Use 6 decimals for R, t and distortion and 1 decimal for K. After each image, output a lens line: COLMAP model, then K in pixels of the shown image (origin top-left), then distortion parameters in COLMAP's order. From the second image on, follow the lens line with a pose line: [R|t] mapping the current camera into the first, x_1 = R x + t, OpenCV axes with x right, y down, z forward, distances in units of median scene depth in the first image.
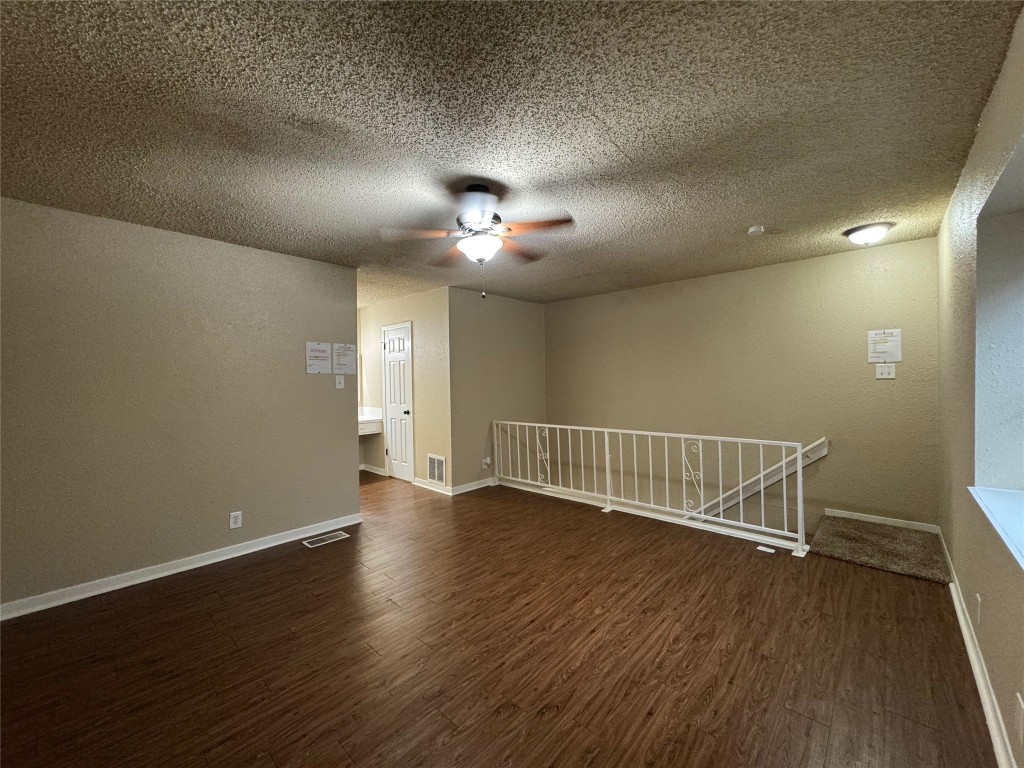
lens RADIAL K [[410.9, 0, 512.1], [0, 410.9, 387.9], [0, 0, 1]] dist [-0.008471, 0.000133]
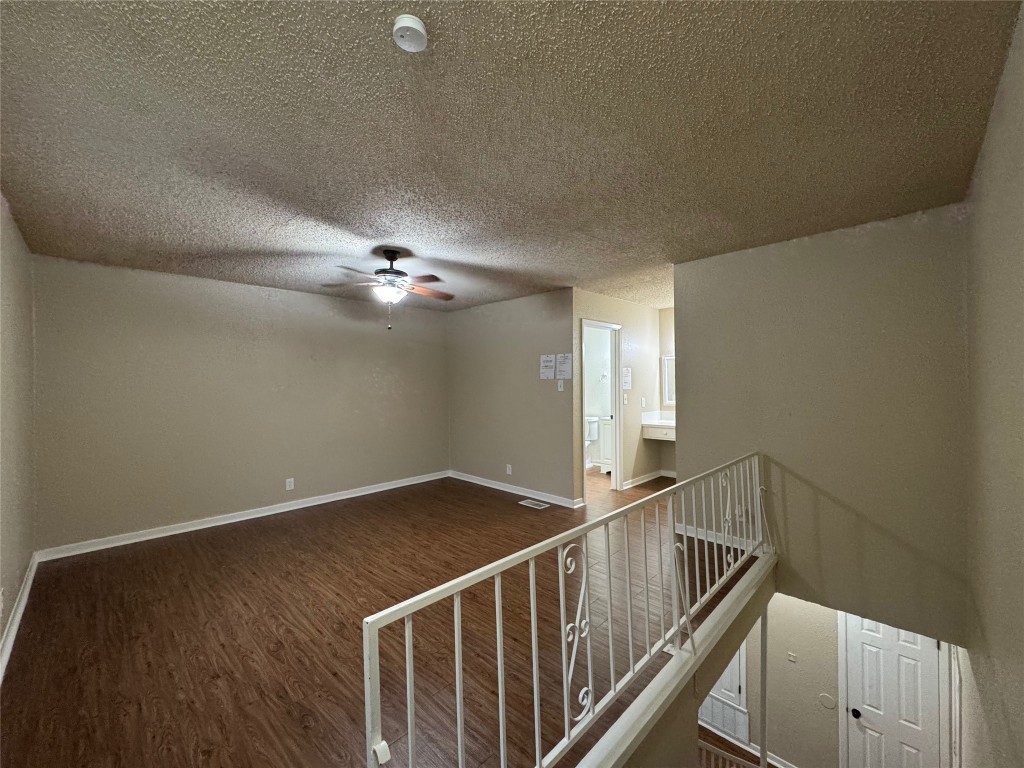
lens RADIAL K [[410.9, 0, 511.3], [0, 410.9, 389.5], [0, 0, 1]] dist [-0.008471, 0.000133]
pose [[-0.032583, 0.031287, -0.998979, 0.915061], [-0.012254, 0.999422, 0.031701, -0.045266], [0.999394, 0.013275, -0.032180, 1.019666]]
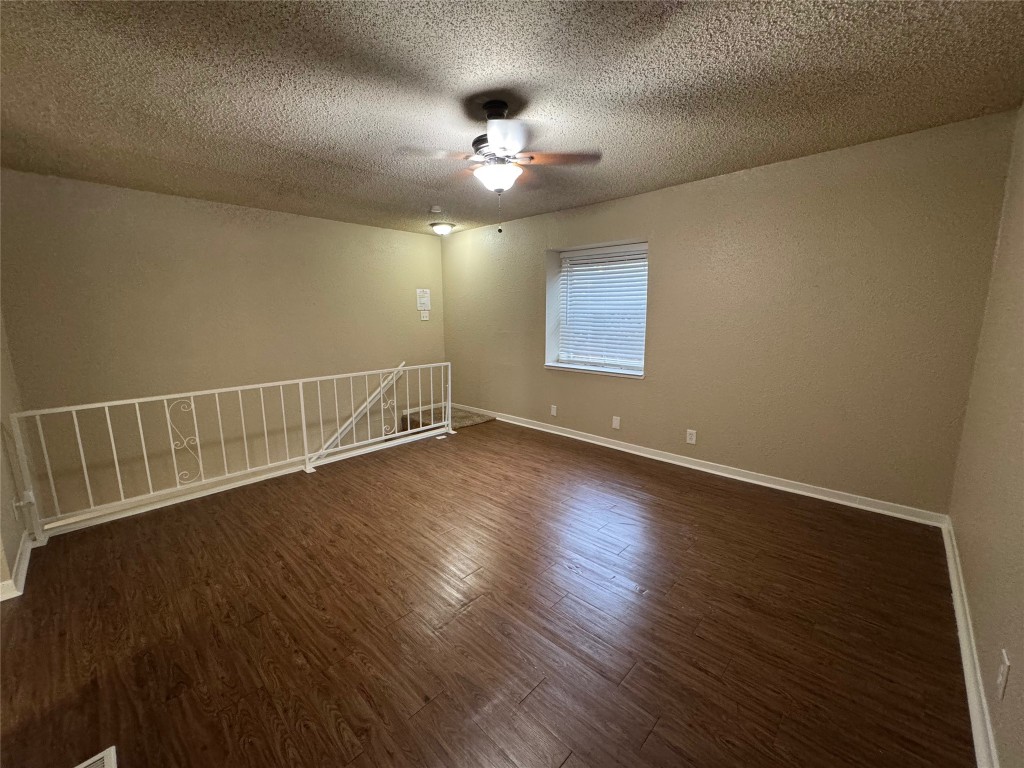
lens RADIAL K [[410.9, 0, 513.6], [0, 410.9, 377.0], [0, 0, 1]] dist [-0.008471, 0.000133]
pose [[0.015420, -0.134066, 0.990852, -0.757951], [0.033967, 0.990469, 0.133485, -0.006234], [-0.999304, 0.031598, 0.019827, 0.664570]]
